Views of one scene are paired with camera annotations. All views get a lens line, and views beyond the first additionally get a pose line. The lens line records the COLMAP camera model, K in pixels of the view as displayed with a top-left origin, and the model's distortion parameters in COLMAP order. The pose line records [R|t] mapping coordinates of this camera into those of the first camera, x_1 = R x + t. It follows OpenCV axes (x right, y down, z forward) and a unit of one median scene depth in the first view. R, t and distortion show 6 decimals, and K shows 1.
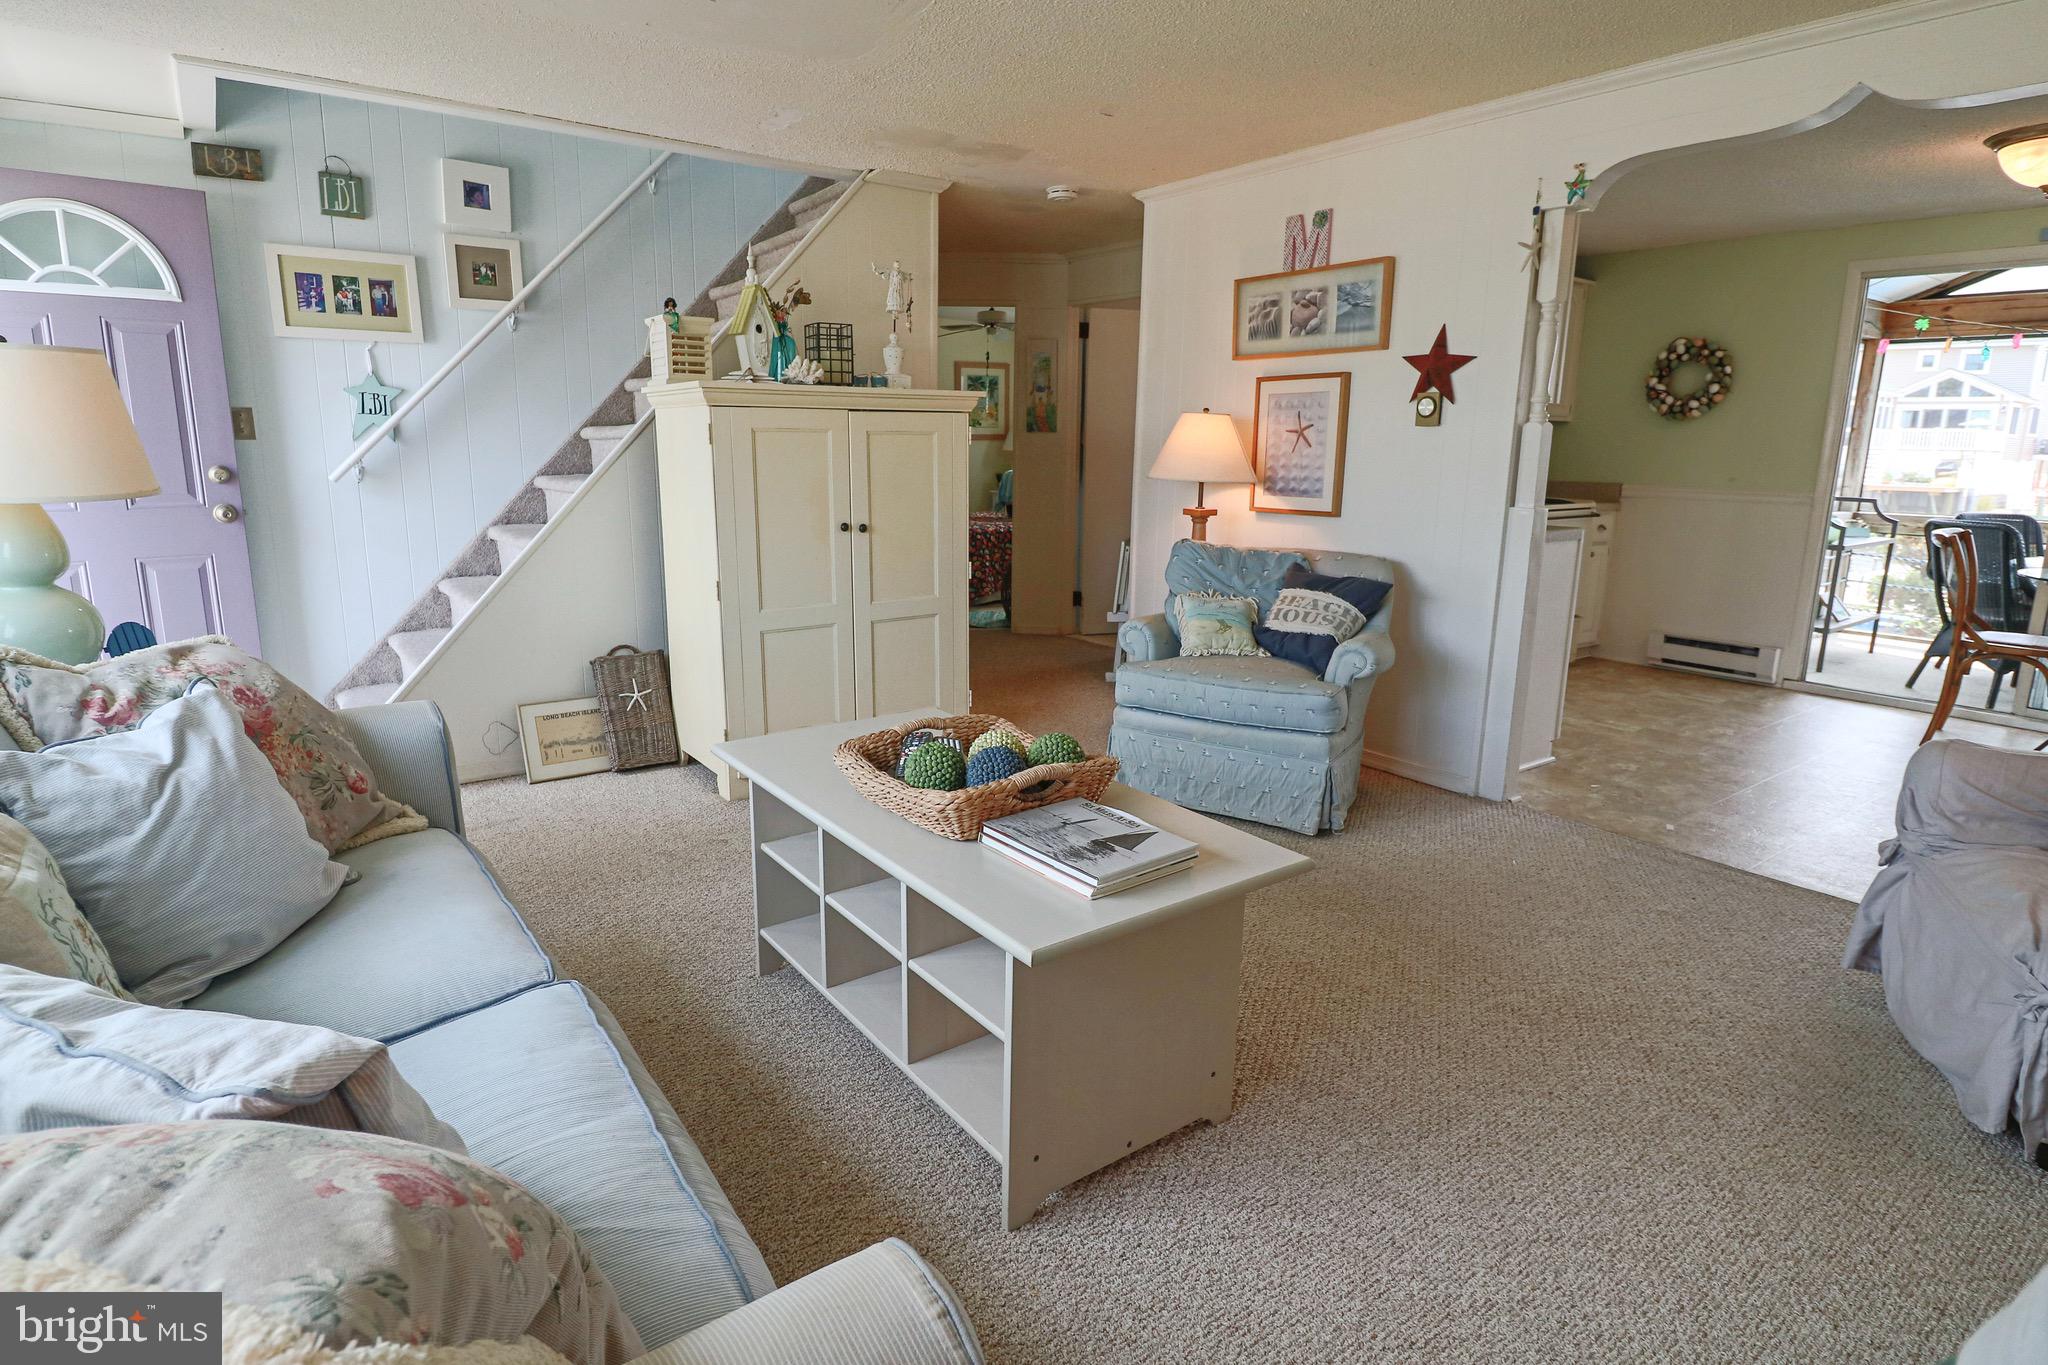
lens RADIAL K [[1060.1, 0, 1014.2], [0, 1060.1, 665.4], [0, 0, 1]] dist [-0.002013, -0.013255]
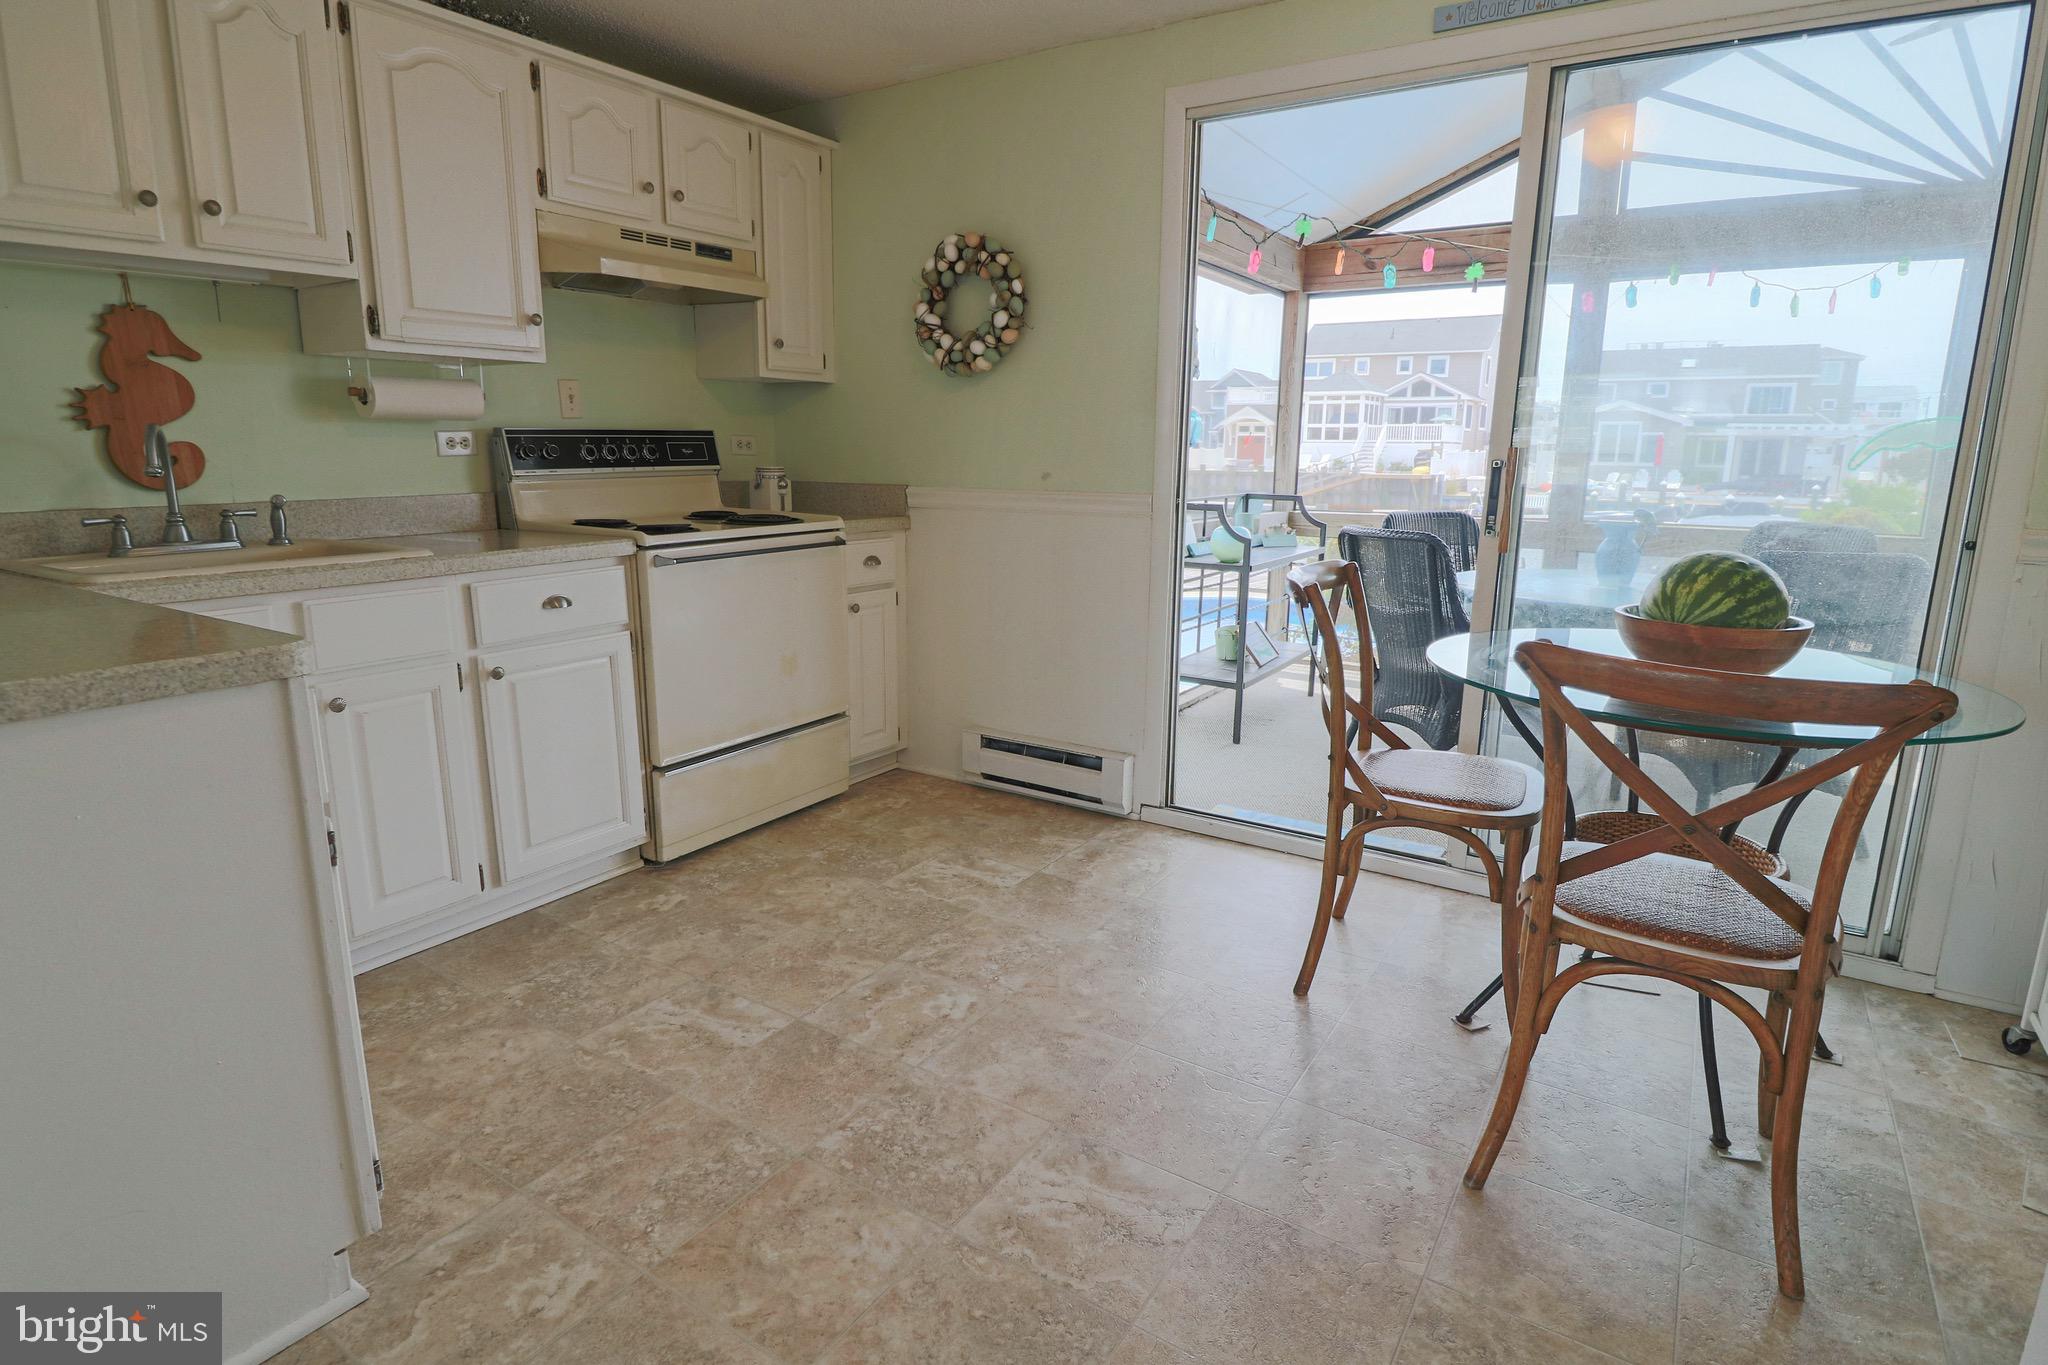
lens RADIAL K [[1060.1, 0, 1029.3], [0, 1060.1, 678.6], [0, 0, 1]] dist [-0.002013, -0.013255]
pose [[0.934022, -0.082843, 0.347477, 0.444492], [0.078548, 0.996559, 0.026453, -0.077012], [-0.348473, 0.002586, 0.937315, 0.434103]]
